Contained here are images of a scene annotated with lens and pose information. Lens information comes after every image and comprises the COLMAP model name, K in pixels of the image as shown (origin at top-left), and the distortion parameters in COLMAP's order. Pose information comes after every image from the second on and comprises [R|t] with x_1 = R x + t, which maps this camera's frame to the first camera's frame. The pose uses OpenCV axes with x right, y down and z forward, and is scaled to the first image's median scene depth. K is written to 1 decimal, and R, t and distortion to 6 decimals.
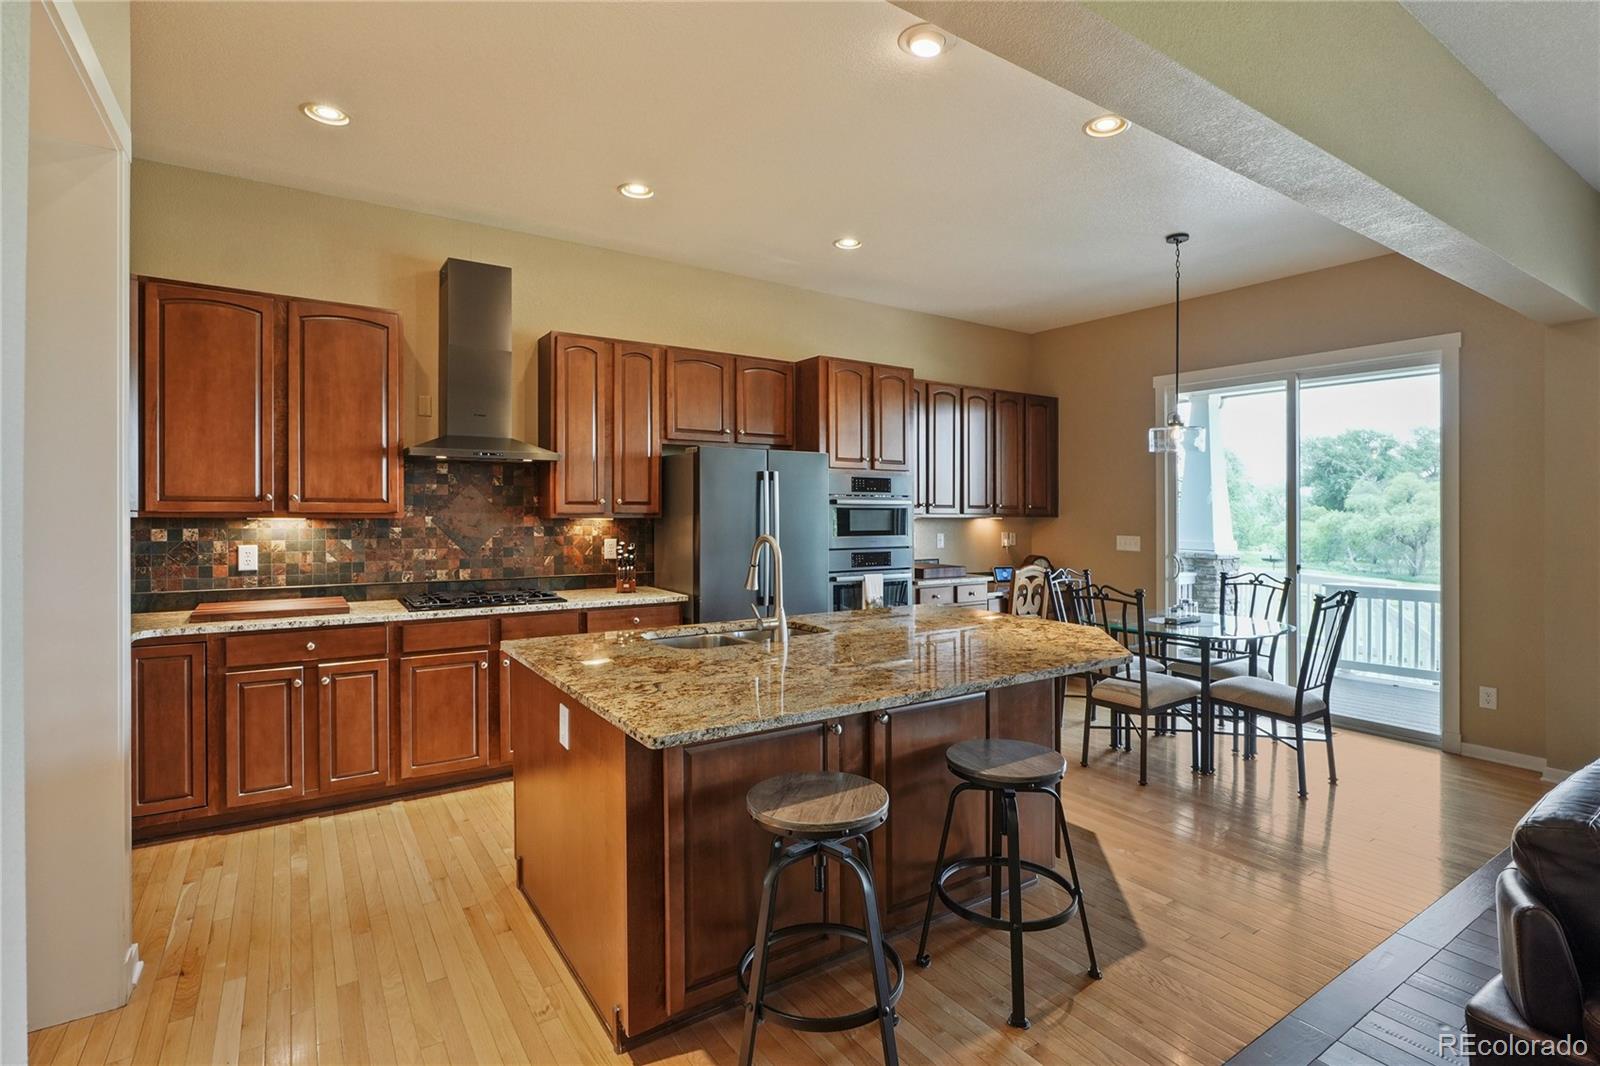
lens RADIAL K [[775.2, 0, 808.6], [0, 775.2, 512.6], [0, 0, 1]] dist [-0.026112, 0.006625]
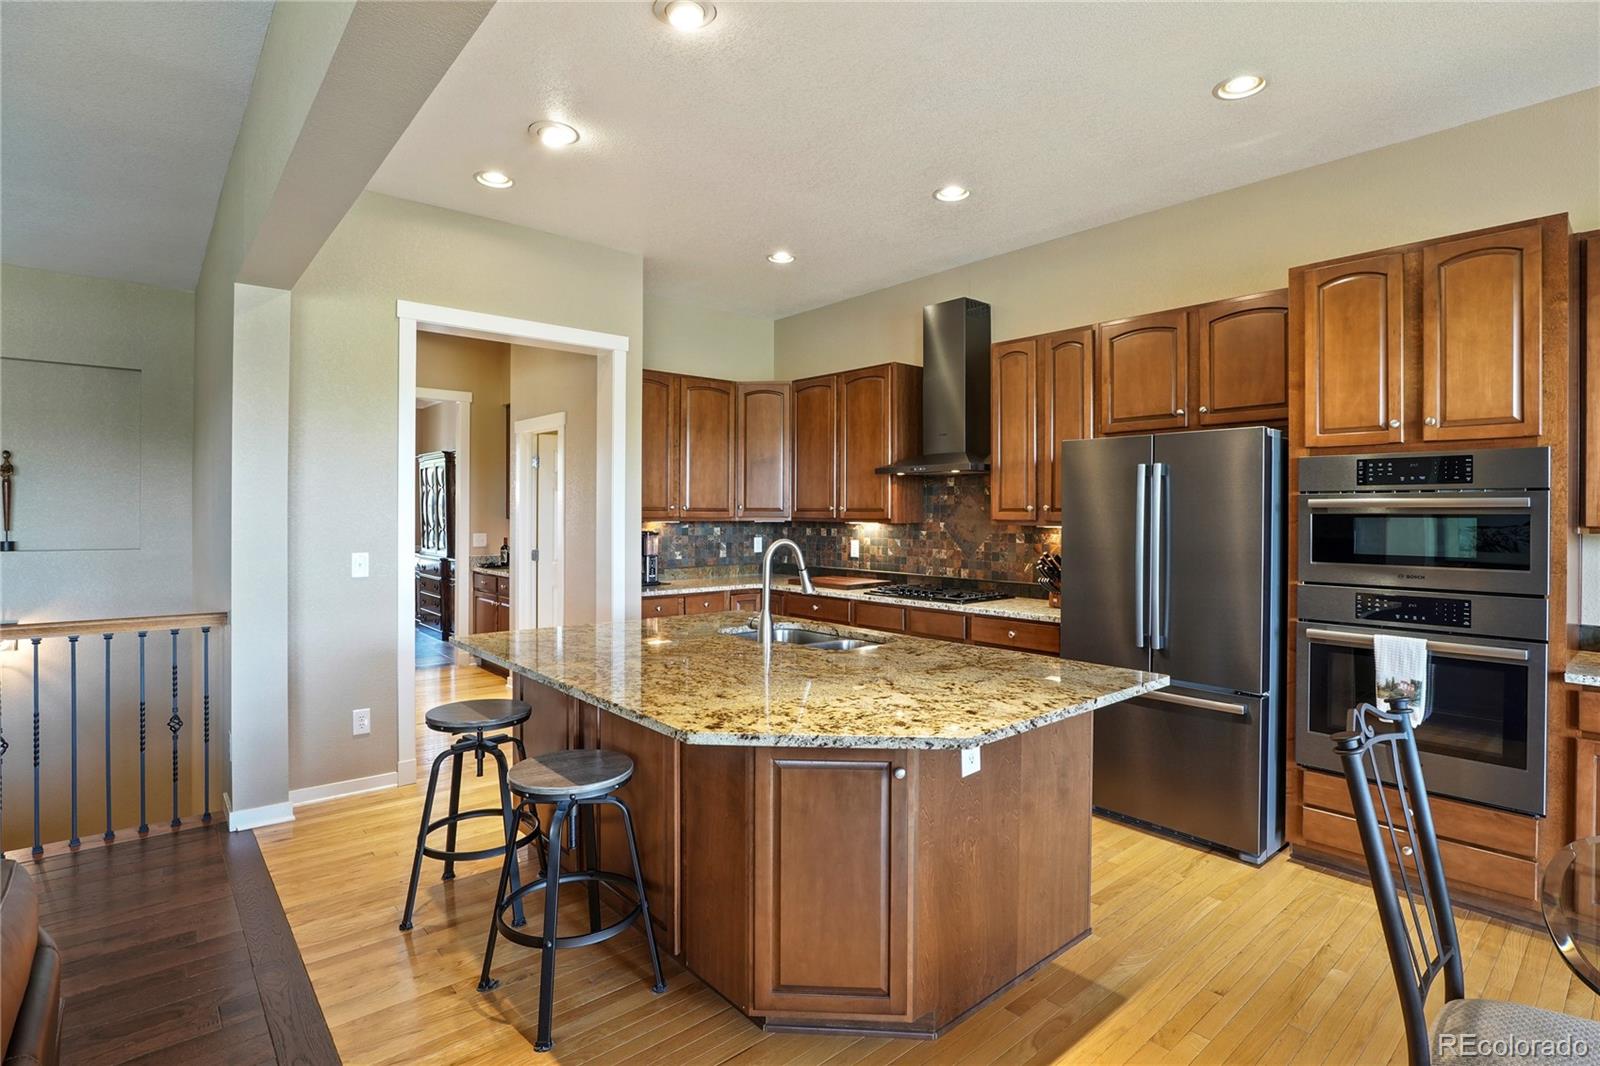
lens RADIAL K [[775.2, 0, 805.7], [0, 775.2, 528.4], [0, 0, 1]] dist [-0.026112, 0.006625]
pose [[0.121902, 0.012278, -0.992466, 0.623062], [-0.008572, 0.999899, 0.011317, 0.002013], [0.992505, 0.007128, 0.121995, 0.585102]]
